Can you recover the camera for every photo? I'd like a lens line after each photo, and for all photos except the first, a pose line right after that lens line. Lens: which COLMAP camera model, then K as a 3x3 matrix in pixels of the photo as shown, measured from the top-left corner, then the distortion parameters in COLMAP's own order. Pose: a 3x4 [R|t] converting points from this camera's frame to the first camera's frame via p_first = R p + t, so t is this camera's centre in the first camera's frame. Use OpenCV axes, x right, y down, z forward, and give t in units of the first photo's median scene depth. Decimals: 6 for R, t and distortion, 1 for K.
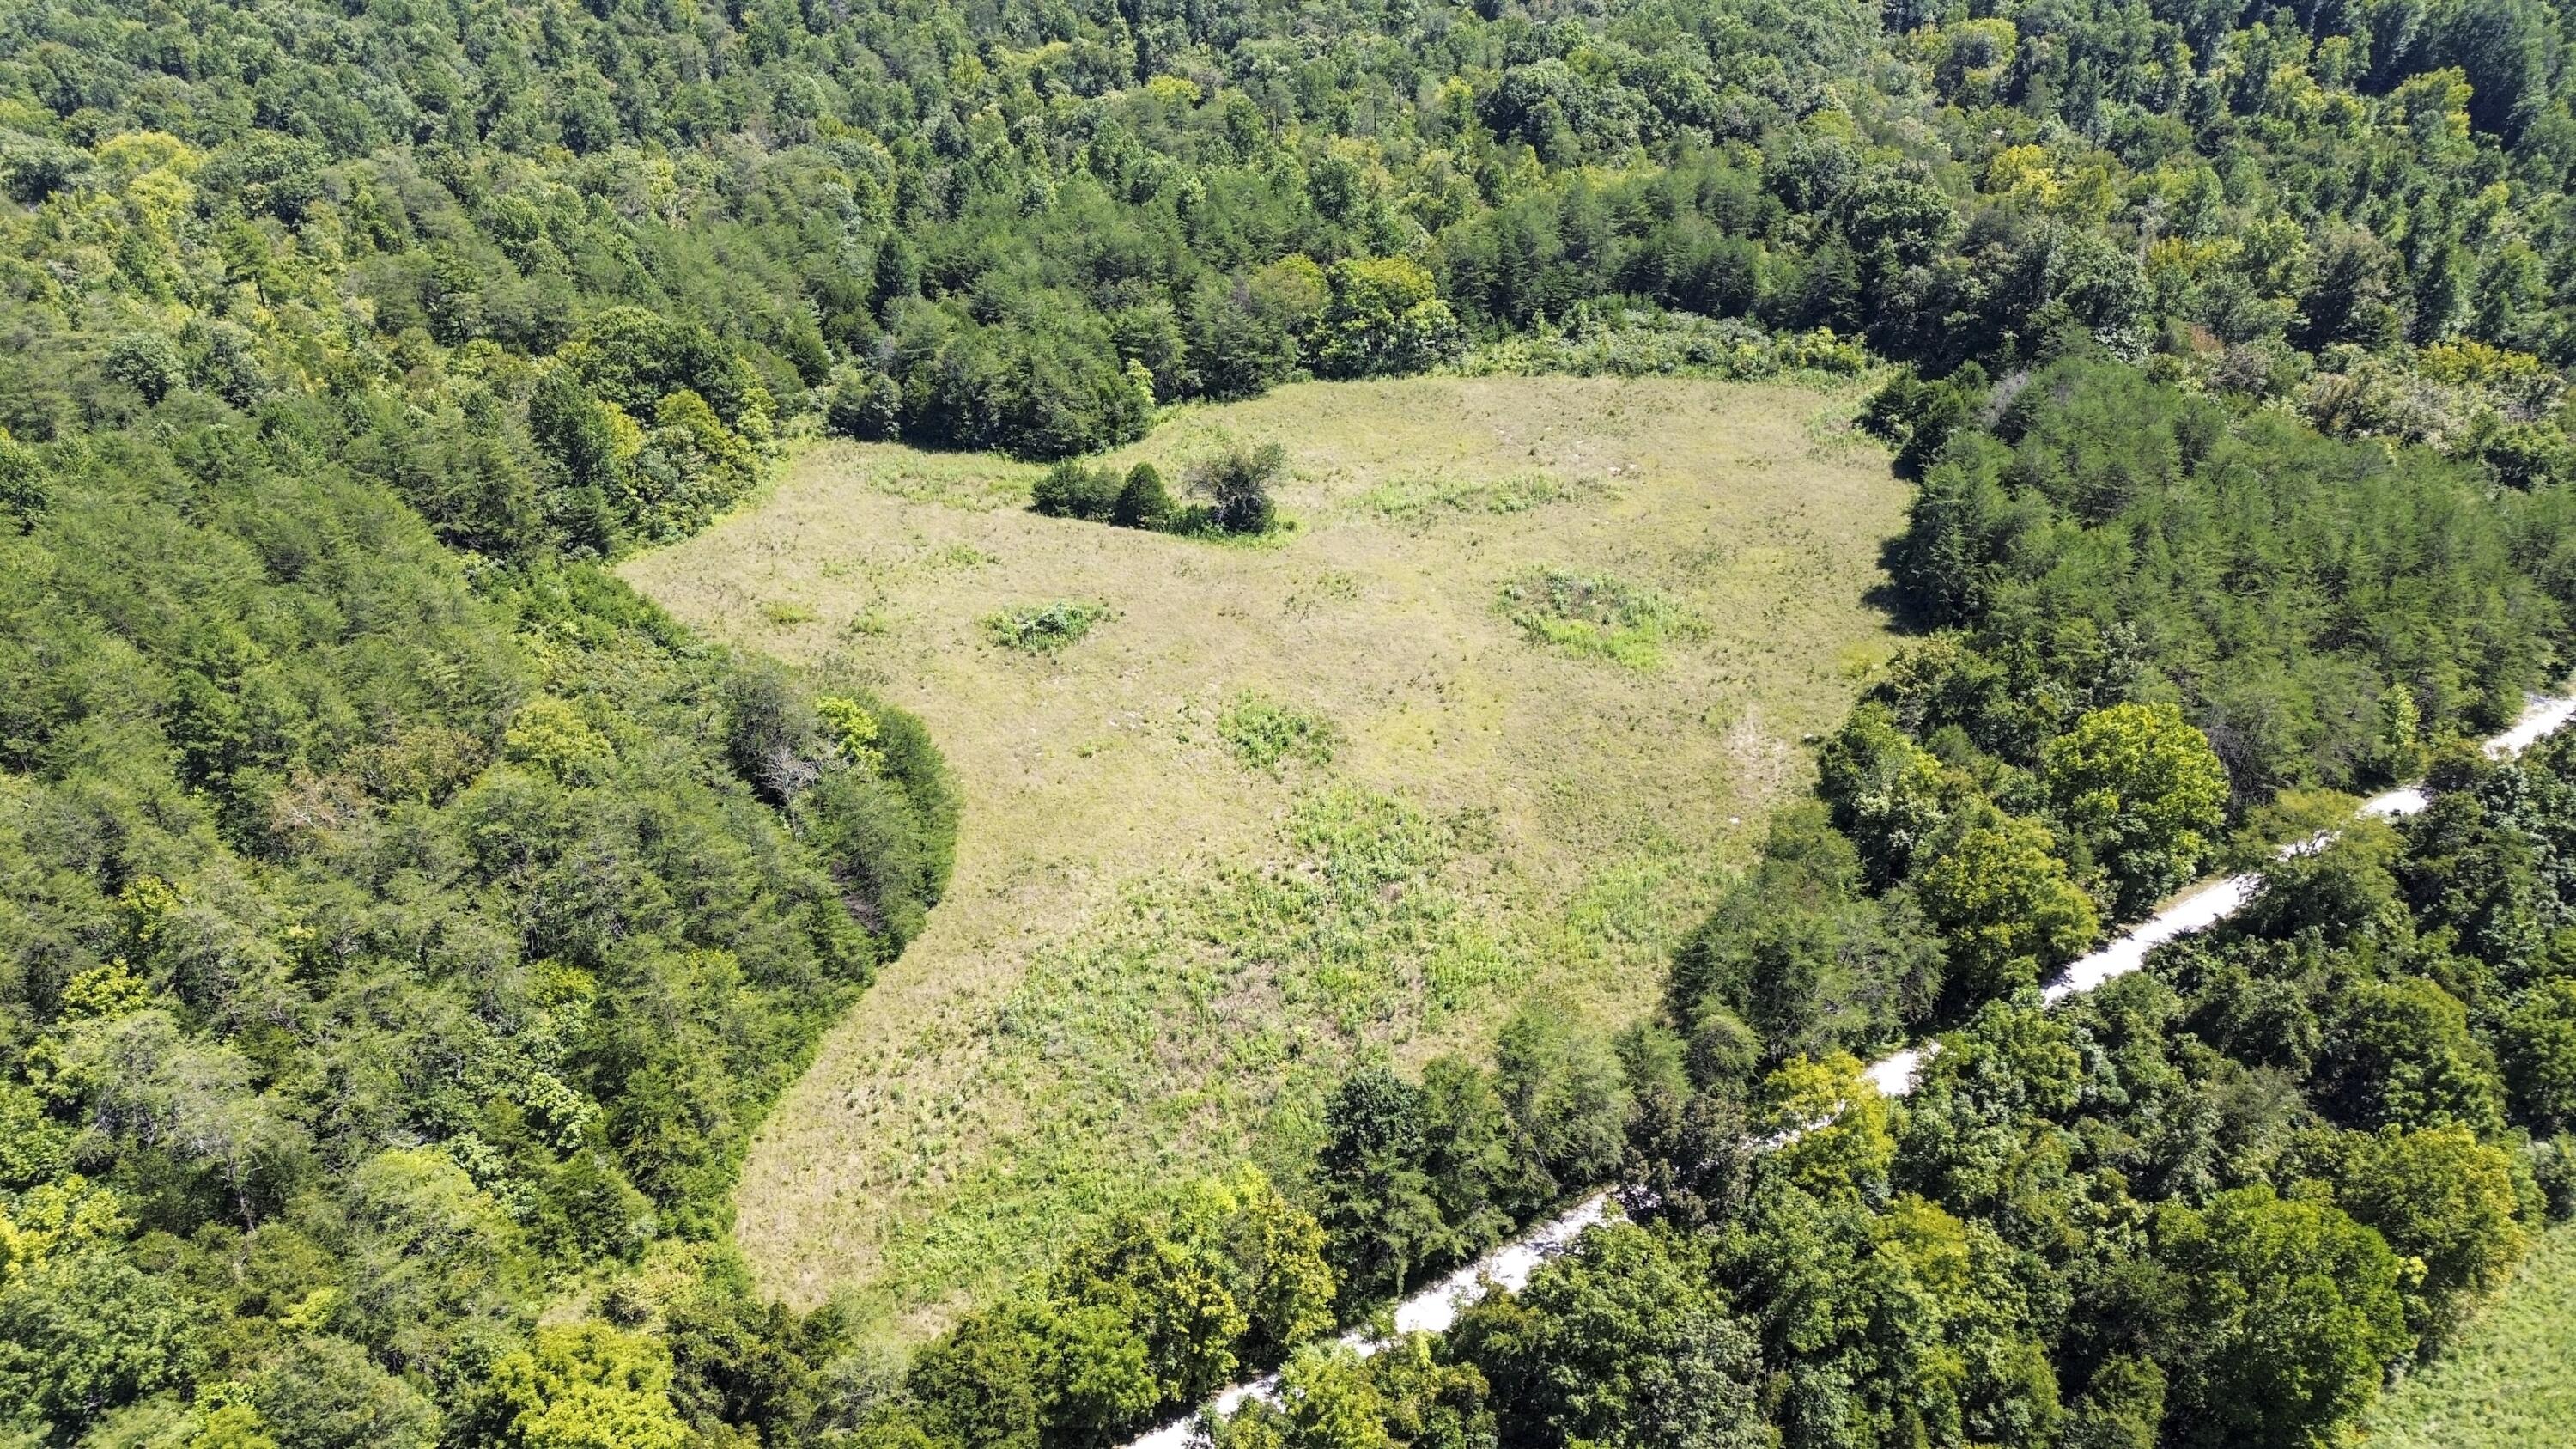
lens RADIAL K [[1816.0, 0, 1288.0], [0, 1816.0, 724.5], [0, 0, 1]] dist [0.096843, -0.099295]
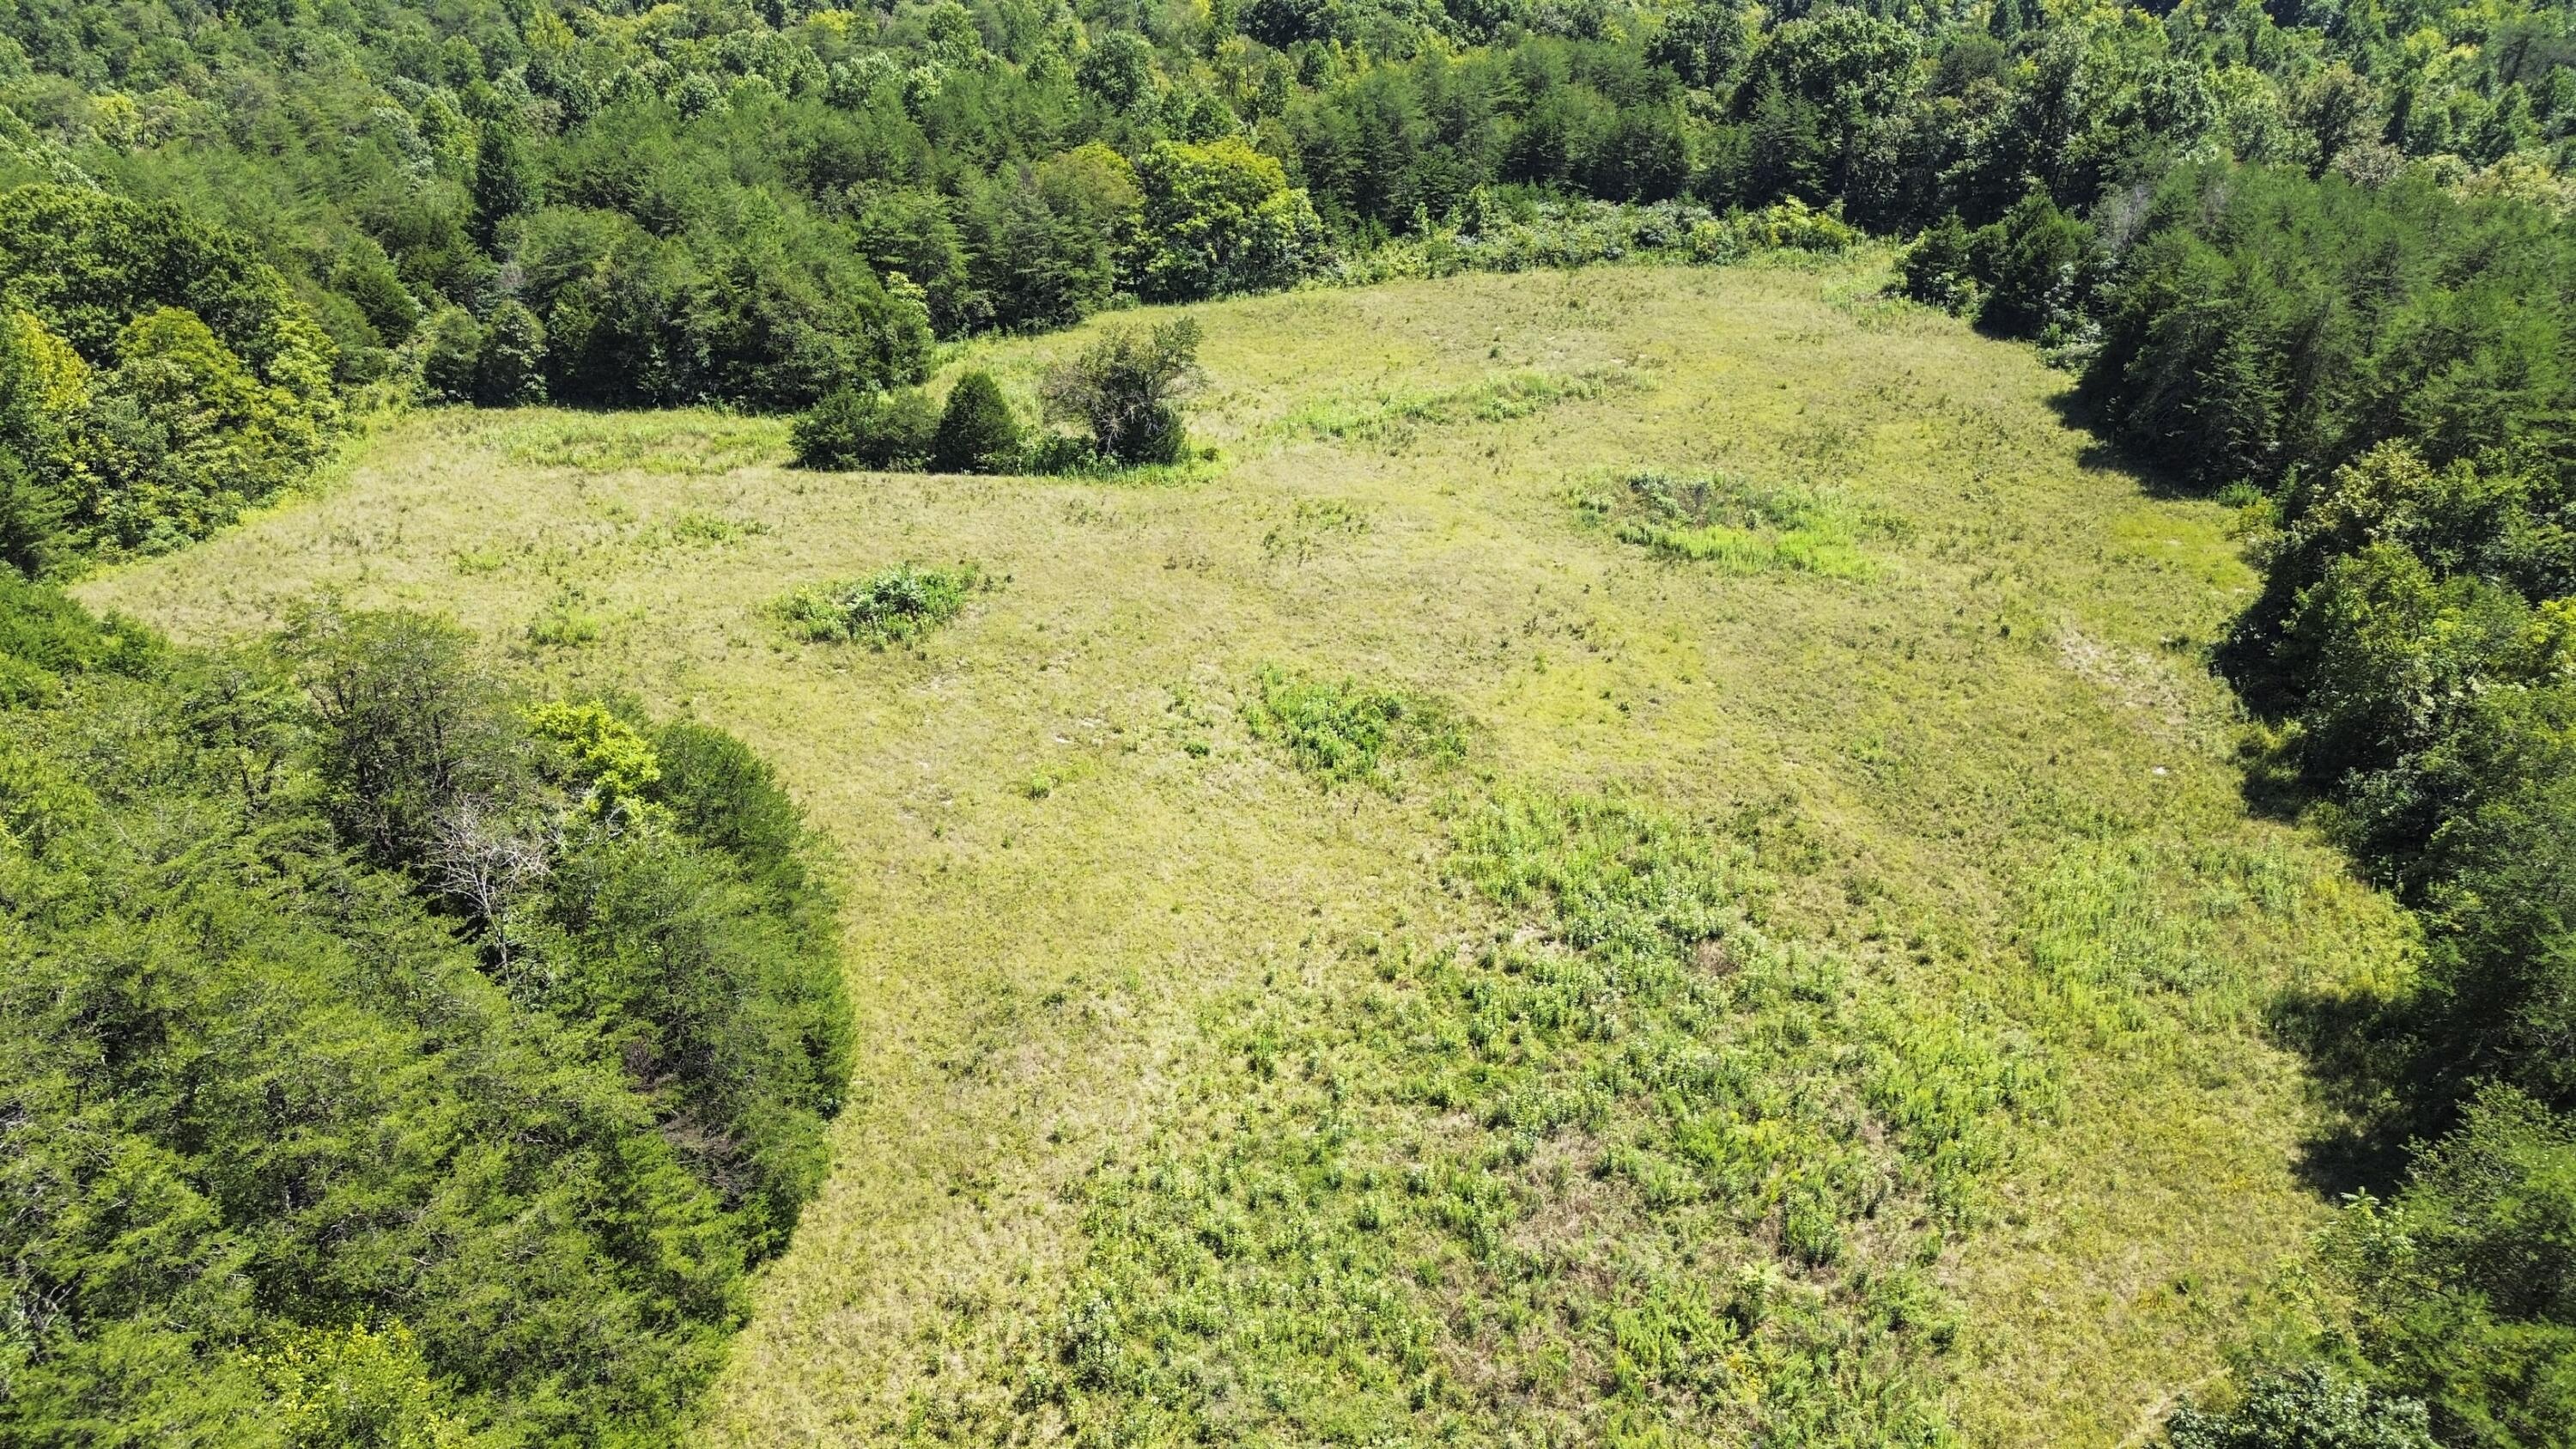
lens RADIAL K [[1828.8, 0, 1288.0], [0, 1828.8, 724.5], [0, 0, 1]] dist [0.057760, -0.039098]
pose [[0.972335, -0.105030, 0.208647, -0.108341], [0.119850, 0.990997, -0.059671, 0.027255], [-0.200501, 0.083027, 0.976169, 0.327529]]
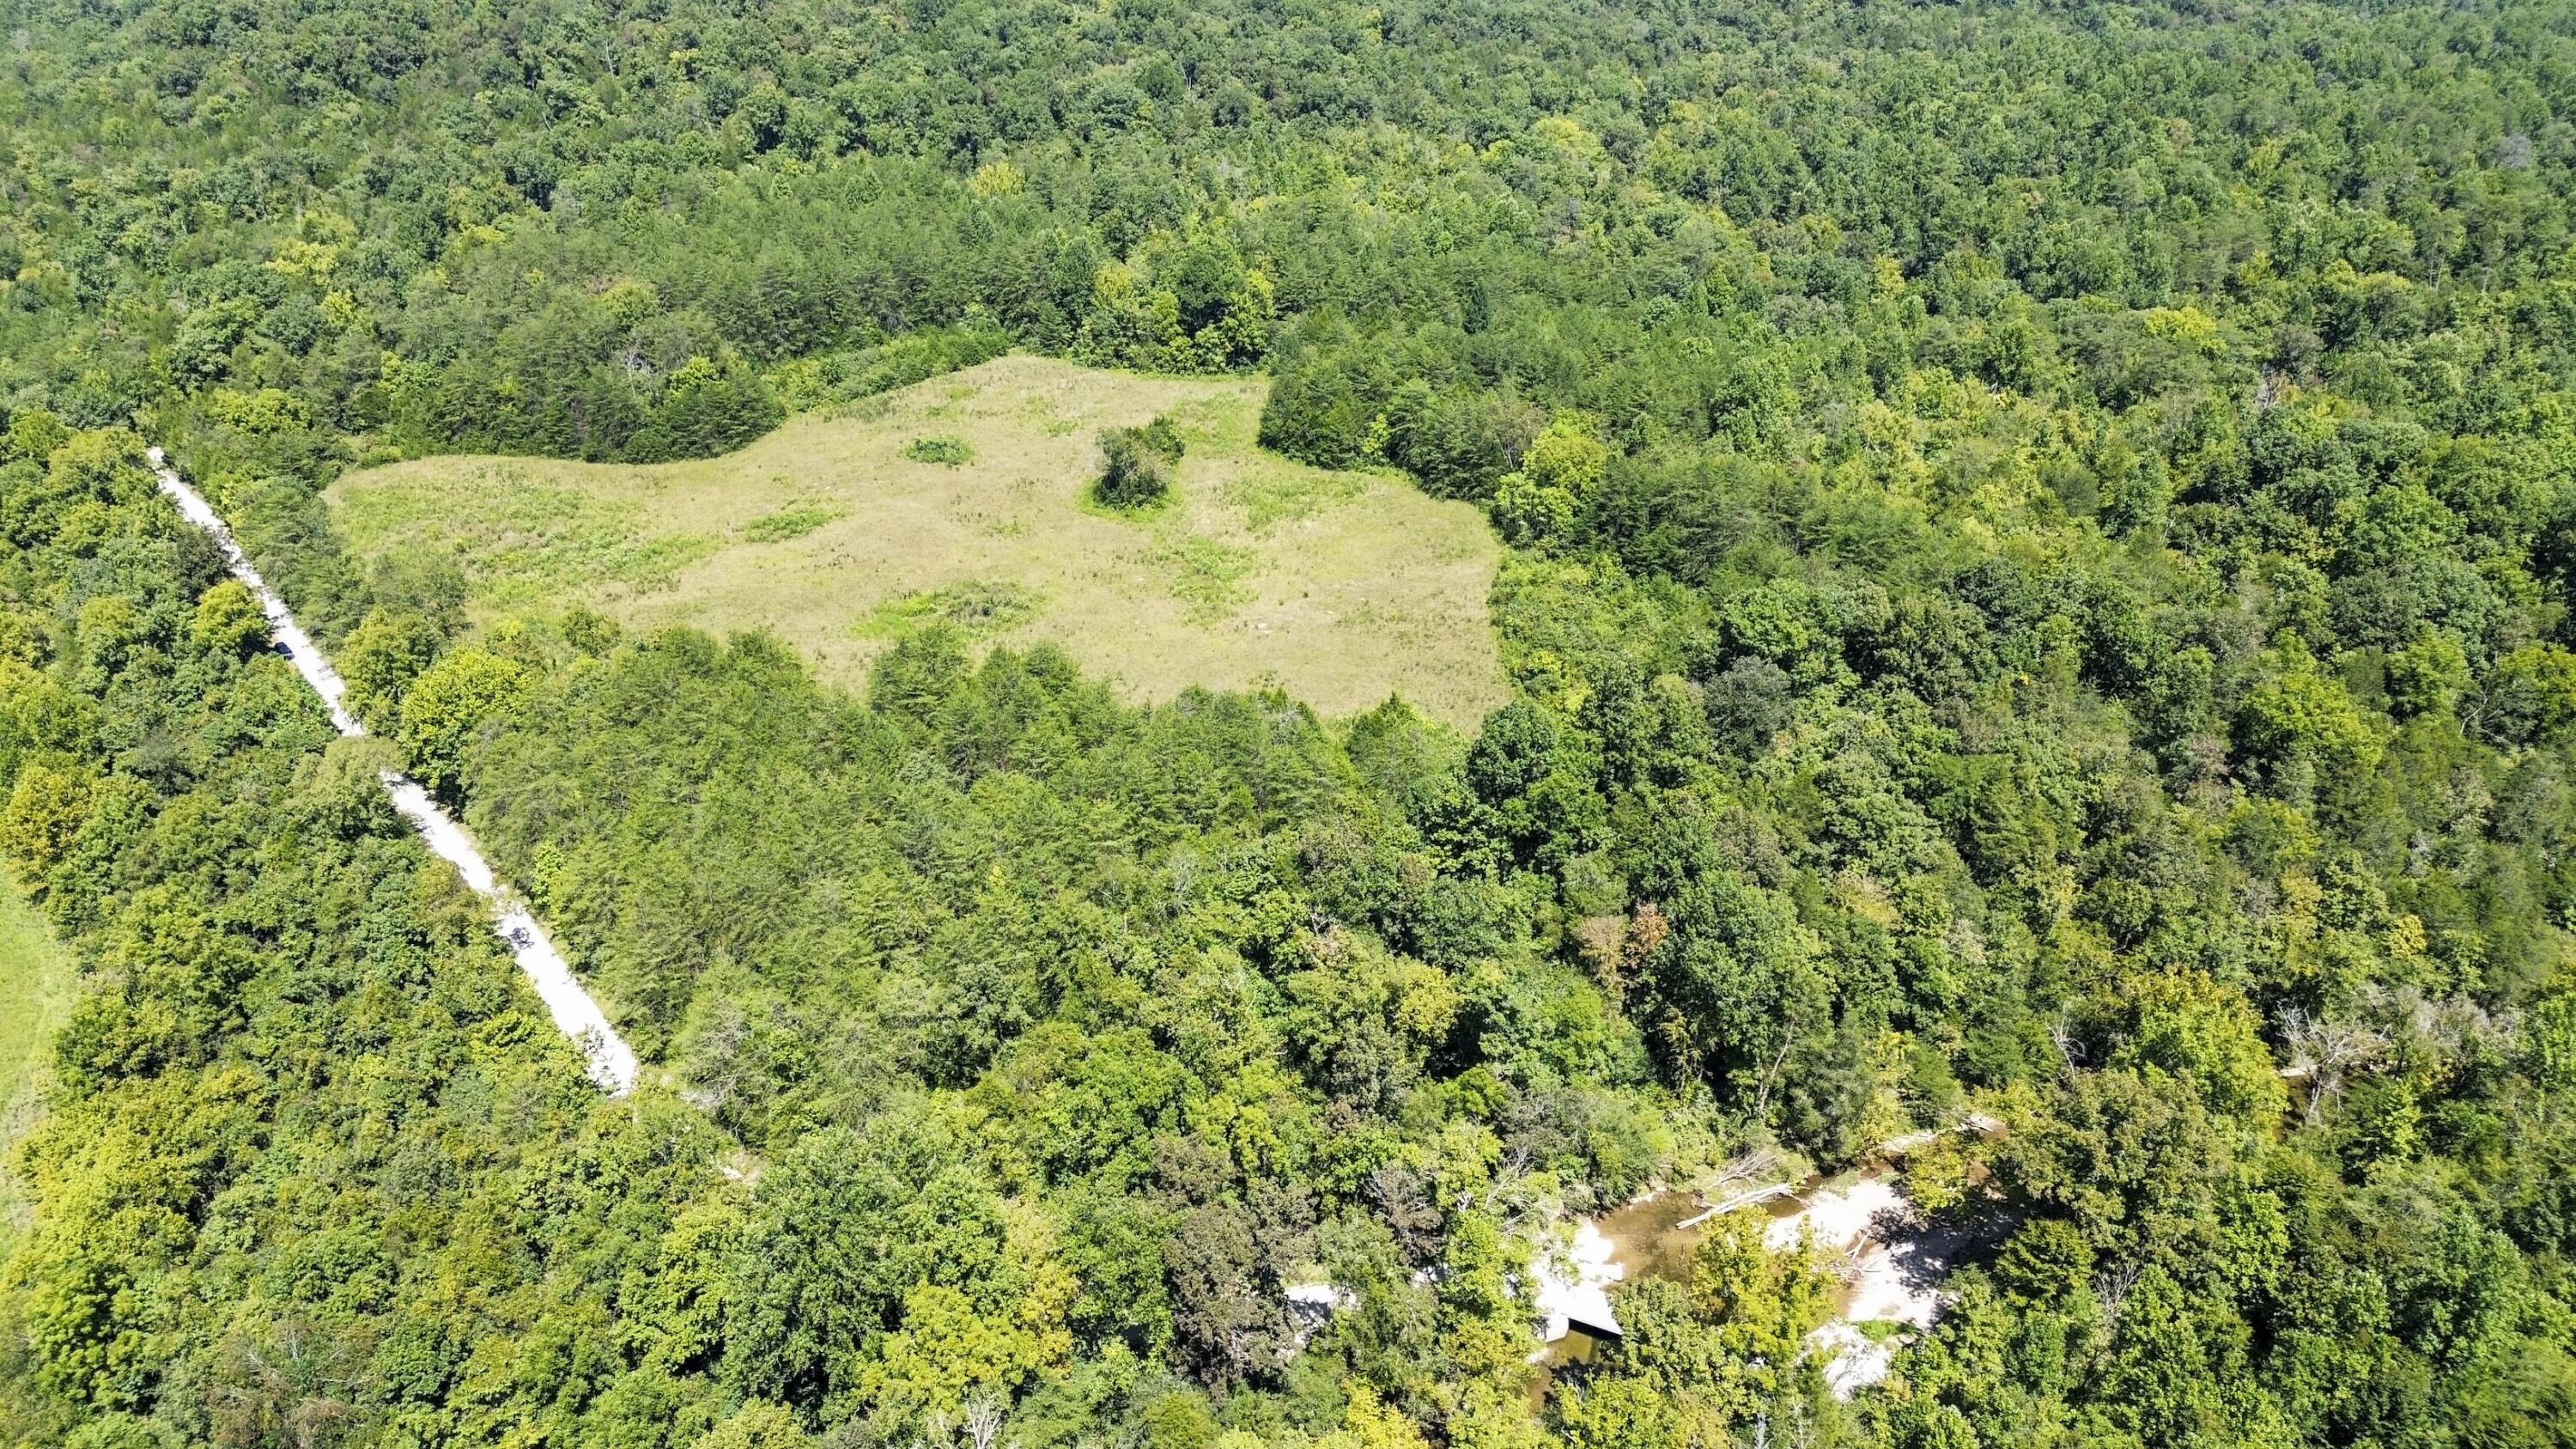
lens RADIAL K [[1816.0, 0, 1288.0], [0, 1816.0, 724.5], [0, 0, 1]] dist [0.096843, -0.099295]
pose [[0.108175, 0.469722, -0.876162, 1.045229], [-0.509529, 0.782967, 0.356850, -0.444935], [0.853626, 0.407828, 0.324035, 0.689239]]
